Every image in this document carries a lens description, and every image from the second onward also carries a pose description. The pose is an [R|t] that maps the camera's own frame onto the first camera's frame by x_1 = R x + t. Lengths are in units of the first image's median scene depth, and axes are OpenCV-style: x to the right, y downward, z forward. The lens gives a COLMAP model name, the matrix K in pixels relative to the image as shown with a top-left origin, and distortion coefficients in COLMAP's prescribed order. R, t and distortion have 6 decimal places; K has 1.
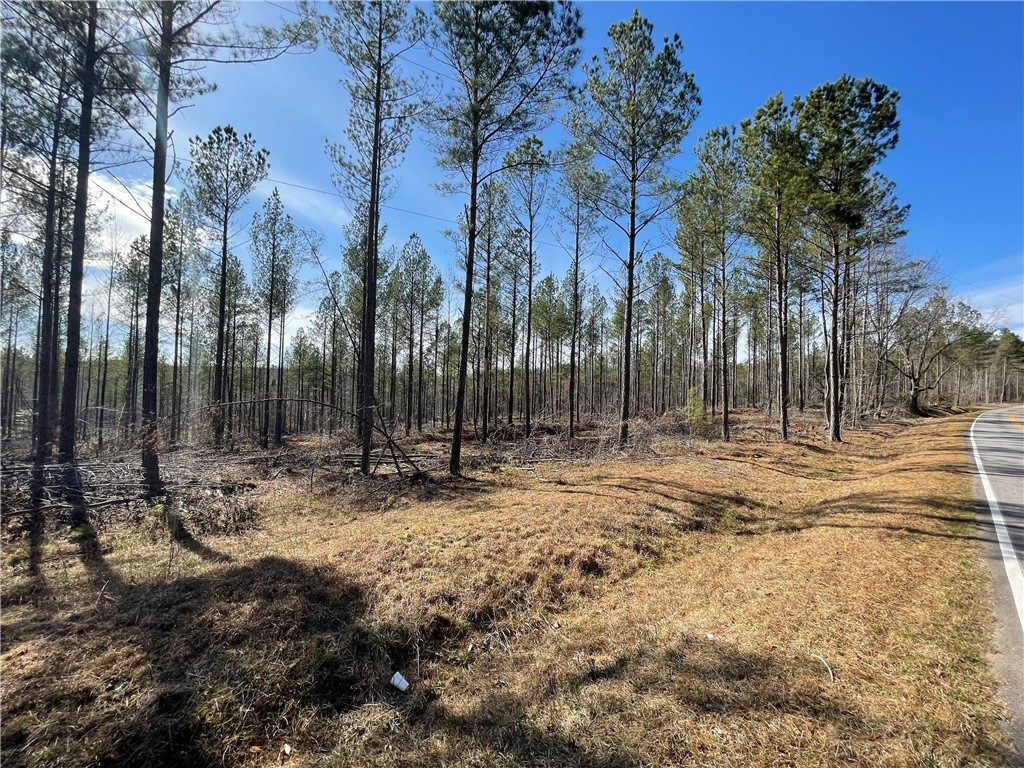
lens RADIAL K [[416.0, 0, 508.3], [0, 416.0, 382.7], [0, 0, 1]] dist [-0.000906, 0.000871]
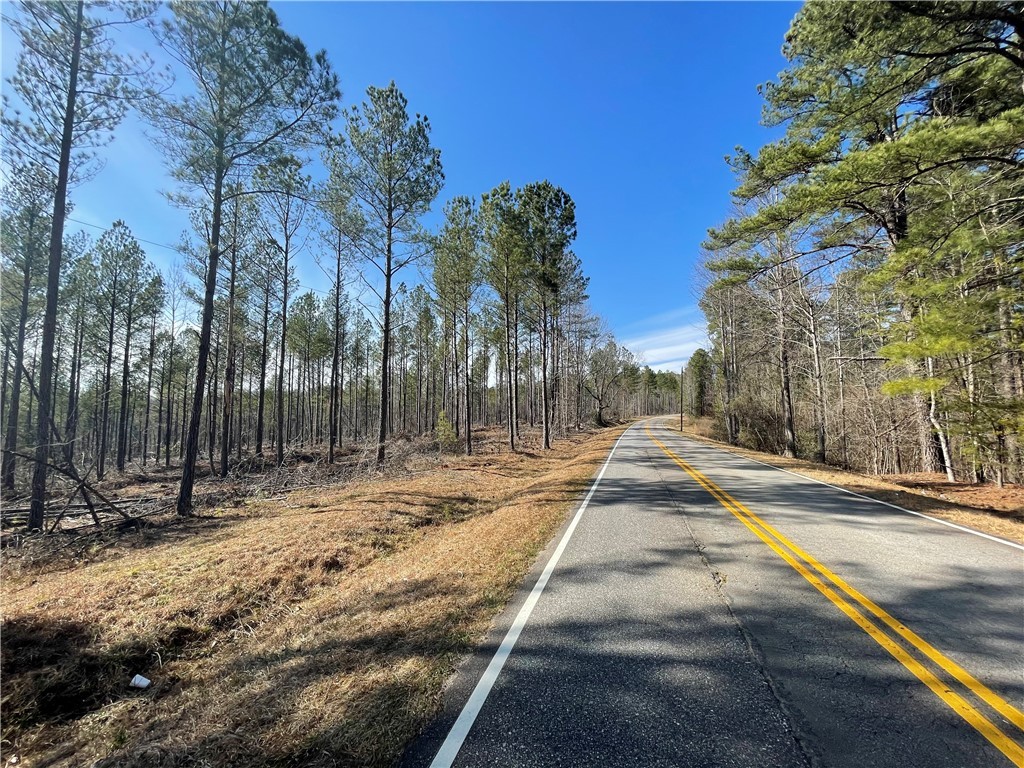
lens RADIAL K [[416.0, 0, 508.3], [0, 416.0, 382.7], [0, 0, 1]] dist [-0.000906, 0.000871]
pose [[0.855886, 0.014867, 0.516950, 0.000474], [0.012558, 0.998695, -0.049512, -0.007014], [-0.517012, 0.048869, 0.854582, -0.105231]]
